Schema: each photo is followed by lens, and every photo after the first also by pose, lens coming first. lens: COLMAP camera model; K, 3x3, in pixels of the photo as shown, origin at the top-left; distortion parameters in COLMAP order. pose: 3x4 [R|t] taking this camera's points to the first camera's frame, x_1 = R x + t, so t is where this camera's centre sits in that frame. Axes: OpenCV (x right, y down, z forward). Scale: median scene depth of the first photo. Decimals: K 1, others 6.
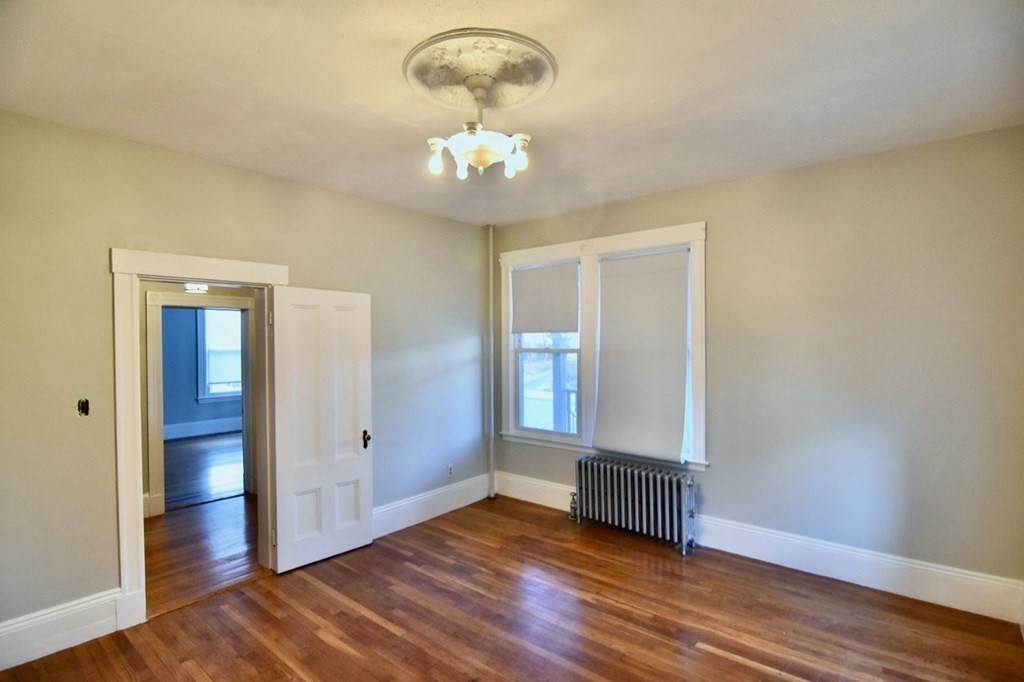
lens RADIAL K [[495.1, 0, 508.4], [0, 495.1, 338.9], [0, 0, 1]] dist [-0.013621, -0.003580]
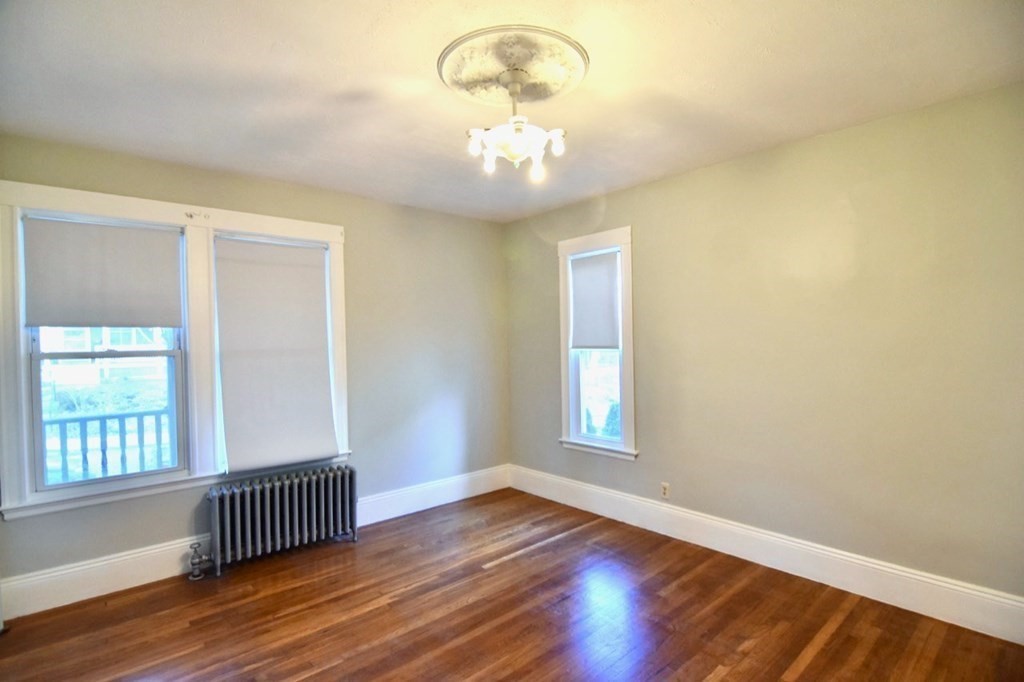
lens RADIAL K [[495.1, 0, 508.2], [0, 495.1, 343.6], [0, 0, 1]] dist [-0.013621, -0.003580]
pose [[0.158087, -0.006913, 0.987401, -0.678772], [0.006054, 0.999963, 0.006032, 0.011567], [-0.987407, 0.005025, 0.158123, 0.542531]]
